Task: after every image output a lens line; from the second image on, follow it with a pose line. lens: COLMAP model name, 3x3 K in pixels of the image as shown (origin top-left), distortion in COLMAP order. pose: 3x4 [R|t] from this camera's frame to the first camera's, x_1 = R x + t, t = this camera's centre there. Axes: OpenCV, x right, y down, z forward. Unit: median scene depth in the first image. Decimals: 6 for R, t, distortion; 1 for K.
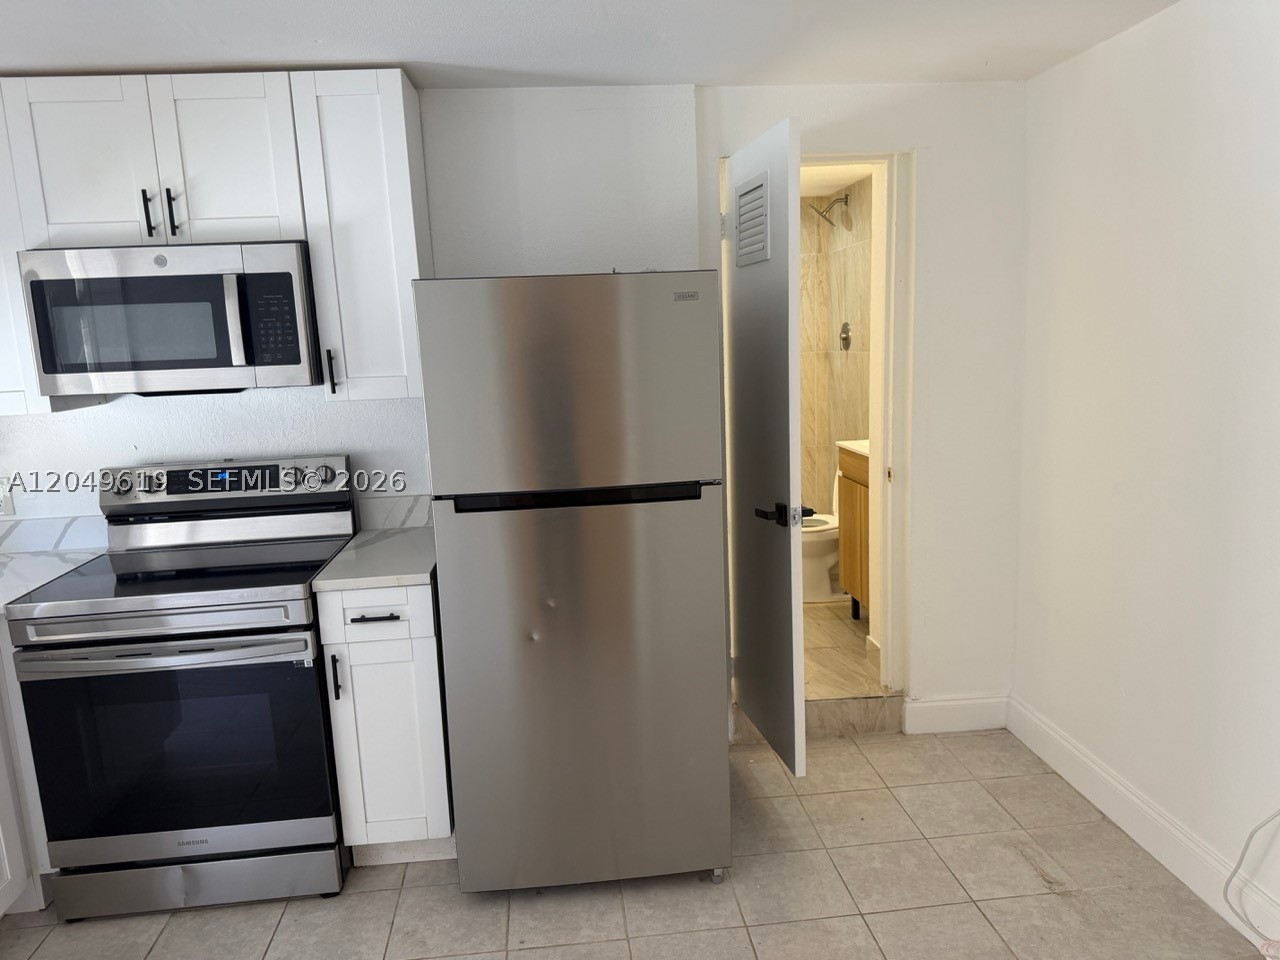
lens RADIAL K [[918.7, 0, 643.2], [0, 918.7, 481.2], [0, 0, 1]] dist [0.047522, -0.056771]
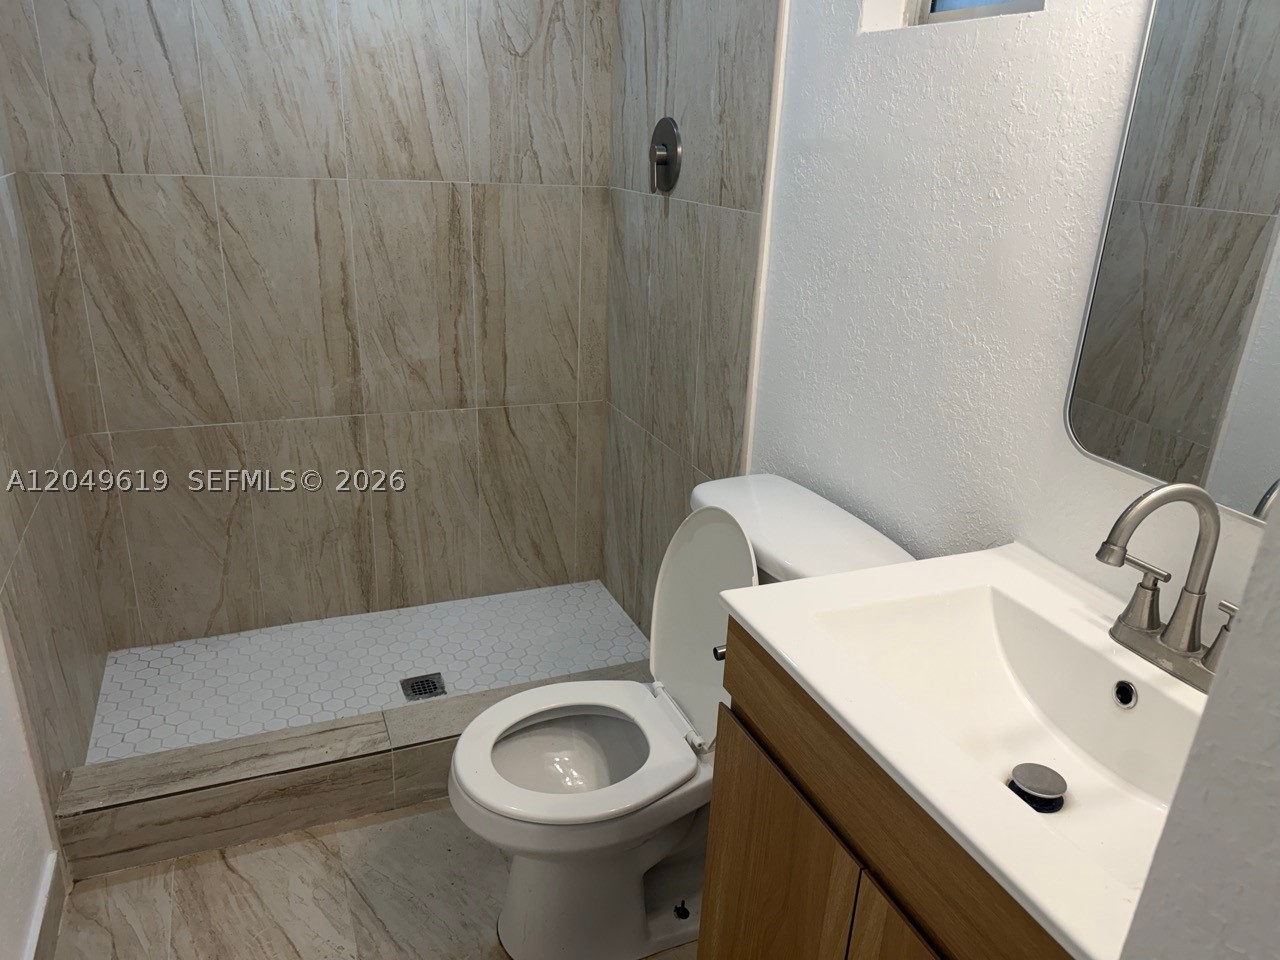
lens RADIAL K [[918.7, 0, 643.8], [0, 918.7, 504.9], [0, 0, 1]] dist [0.047522, -0.056771]
pose [[0.953560, -0.034869, 0.299179, 0.084271], [-0.033876, 0.974559, 0.221554, -0.095338], [-0.299293, -0.221400, 0.928120, 0.580920]]
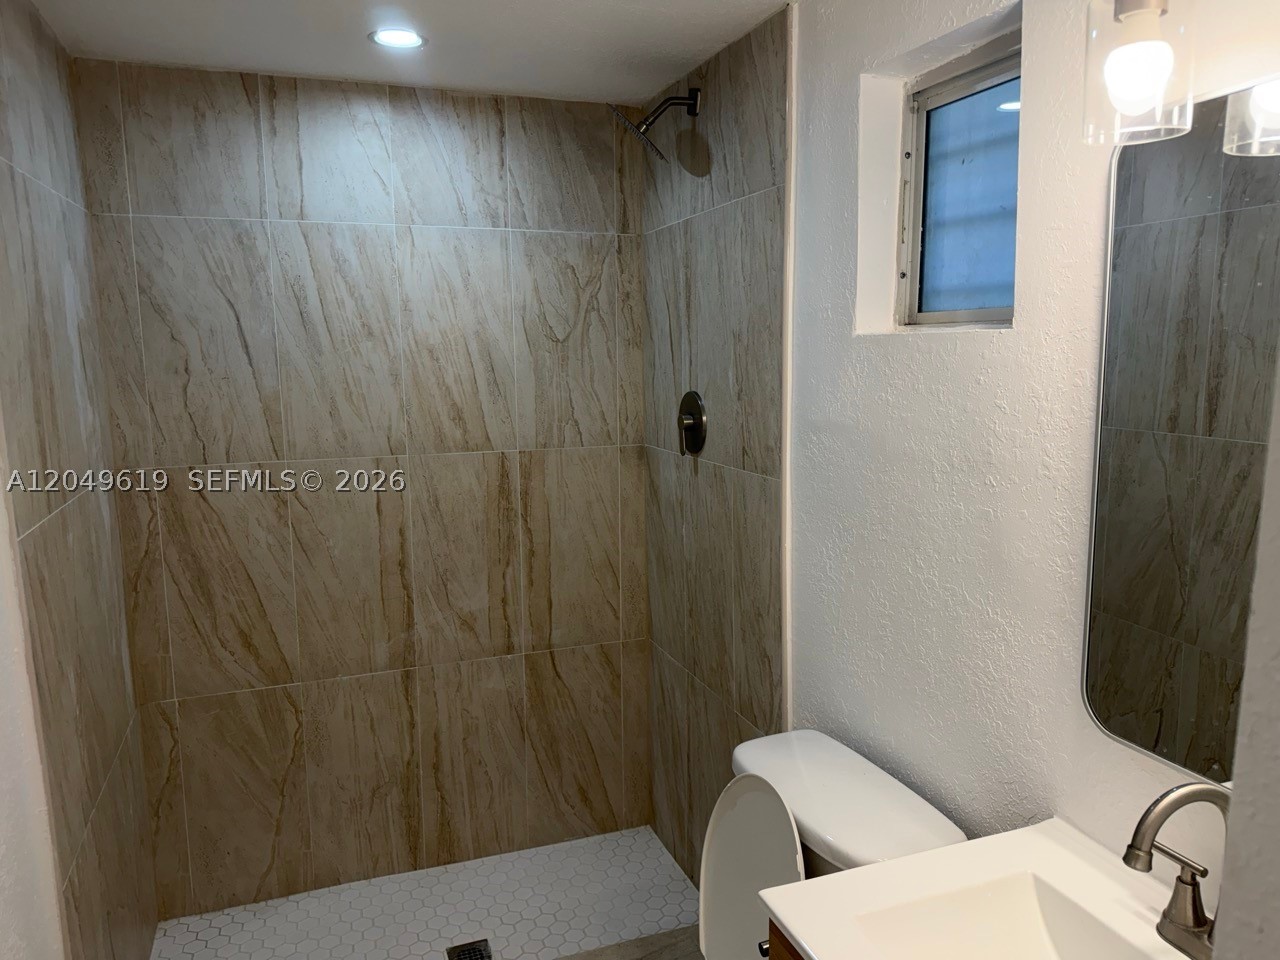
lens RADIAL K [[918.7, 0, 645.3], [0, 918.7, 492.7], [0, 0, 1]] dist [0.047522, -0.056771]
pose [[0.968119, -0.013785, 0.250110, 0.087043], [0.013358, 0.999905, 0.003406, -0.122118], [-0.250133, 0.000044, 0.968211, 0.567828]]
